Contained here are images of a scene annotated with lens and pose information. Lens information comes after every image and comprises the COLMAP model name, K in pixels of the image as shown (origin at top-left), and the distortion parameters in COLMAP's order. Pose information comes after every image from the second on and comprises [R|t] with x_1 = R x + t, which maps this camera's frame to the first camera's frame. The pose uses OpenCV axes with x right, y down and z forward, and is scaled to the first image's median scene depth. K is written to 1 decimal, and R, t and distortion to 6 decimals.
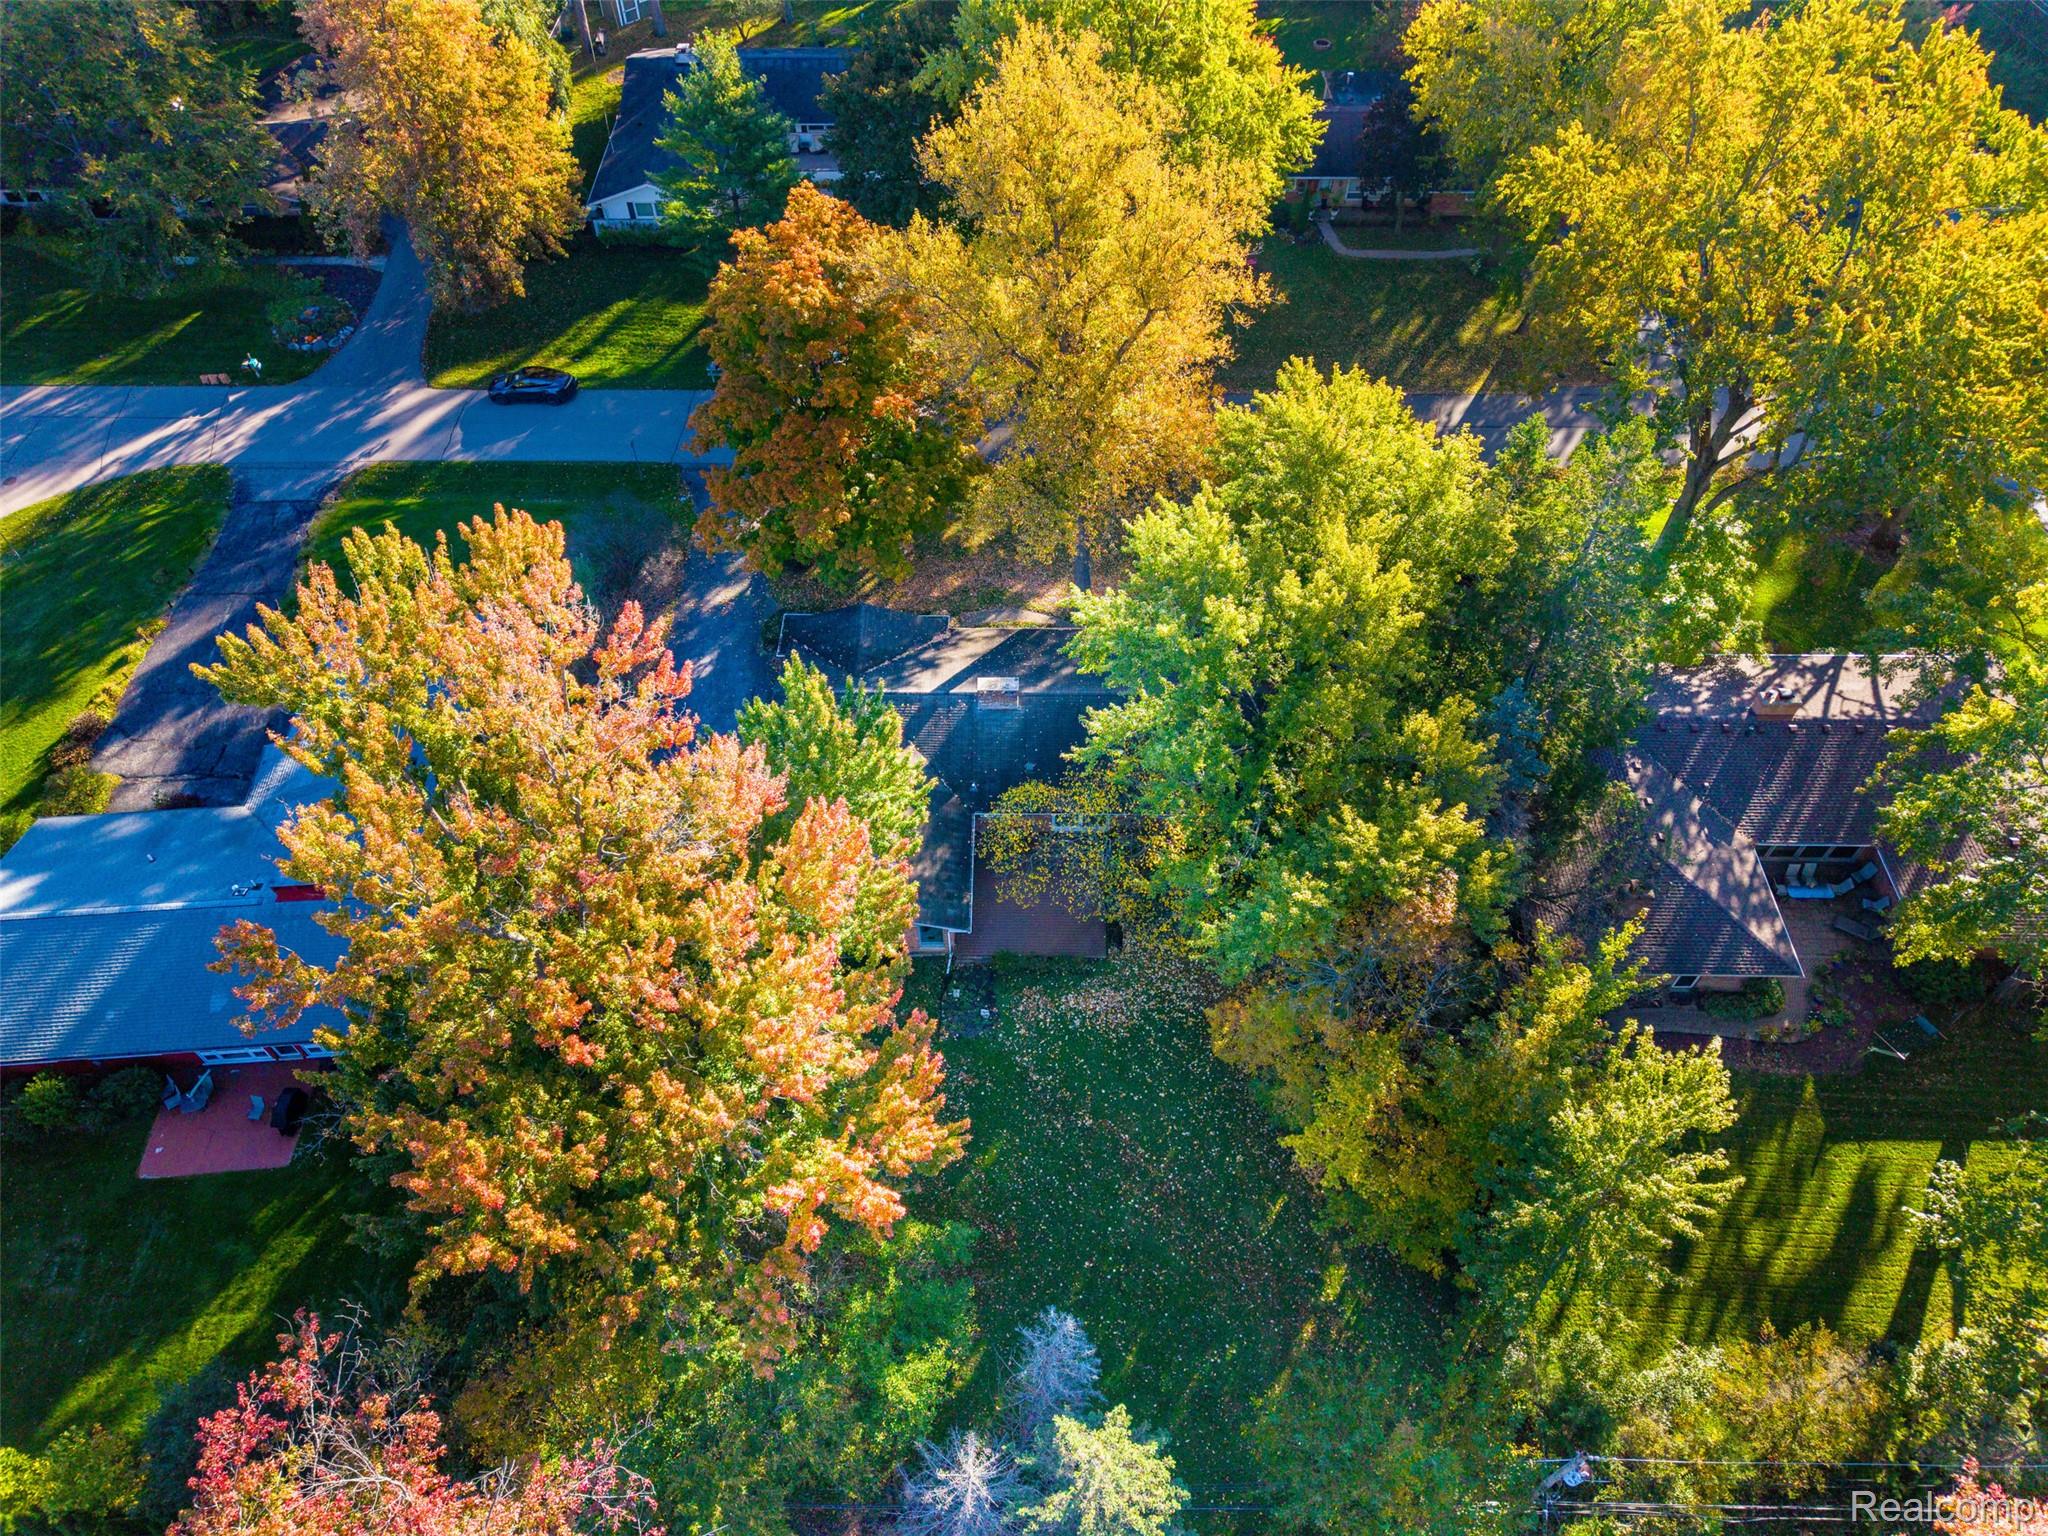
lens RADIAL K [[1374.7, 0, 1017.0], [0, 1374.7, 762.3], [0, 0, 1]] dist [0.002758, -0.000155]
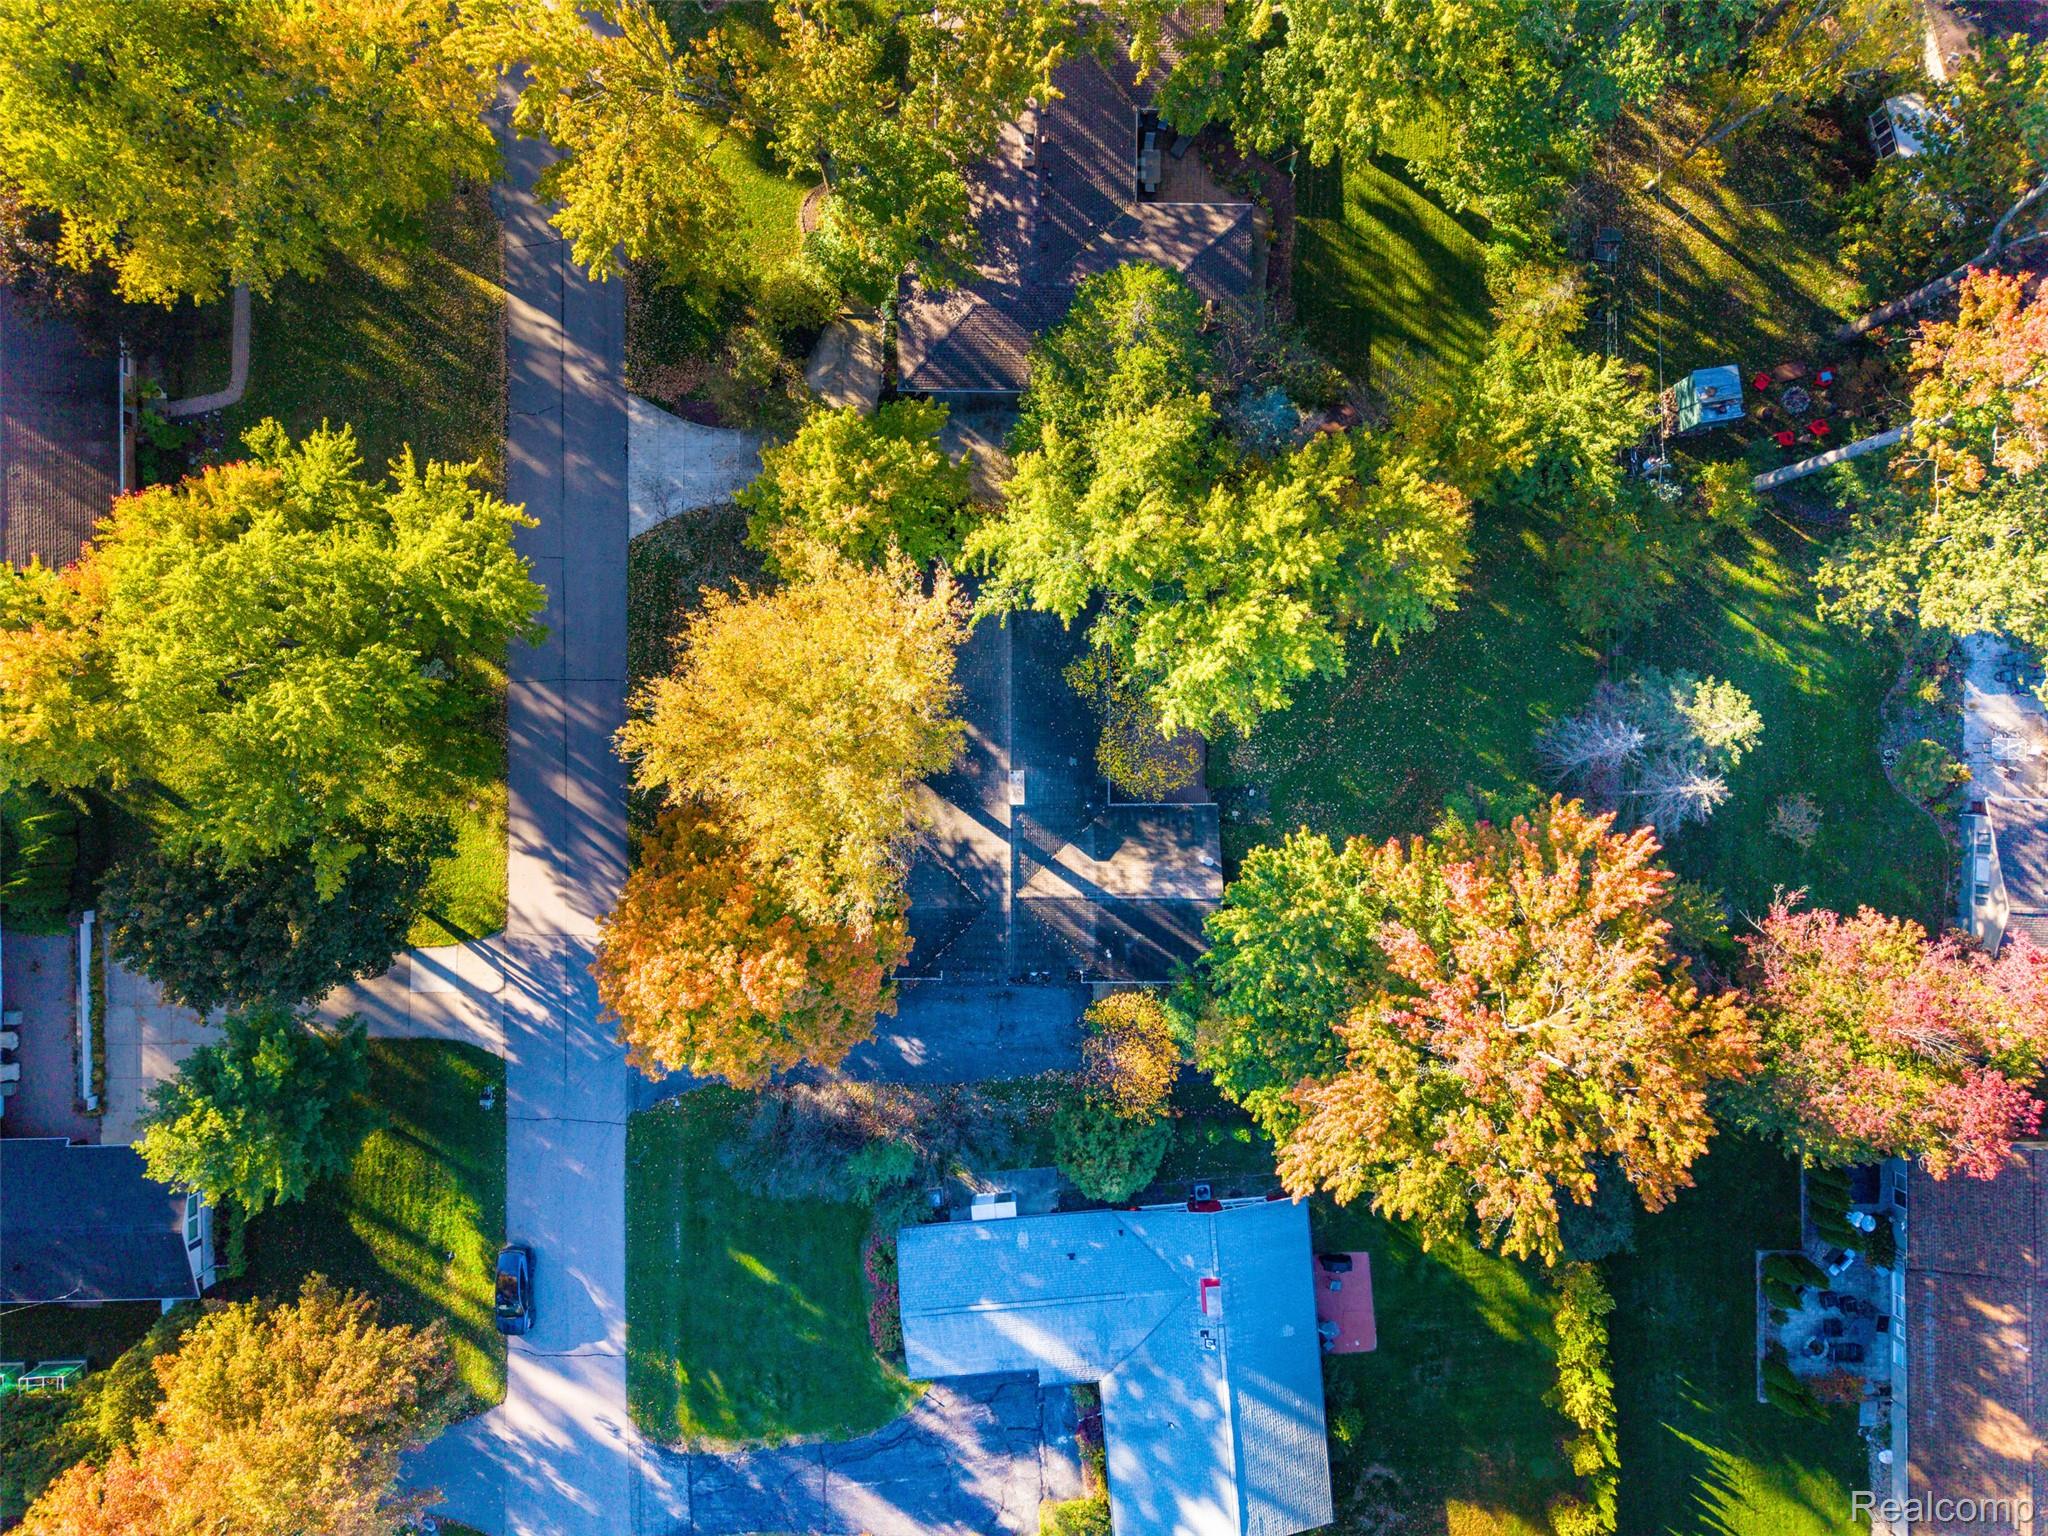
lens RADIAL K [[1374.7, 0, 1017.0], [0, 1374.7, 762.3], [0, 0, 1]] dist [0.002758, -0.000155]
pose [[-0.008035, -0.999964, -0.002553, 0.011787], [0.773931, -0.007835, 0.633222, -0.812781], [-0.633220, 0.003112, 0.773966, 0.066759]]
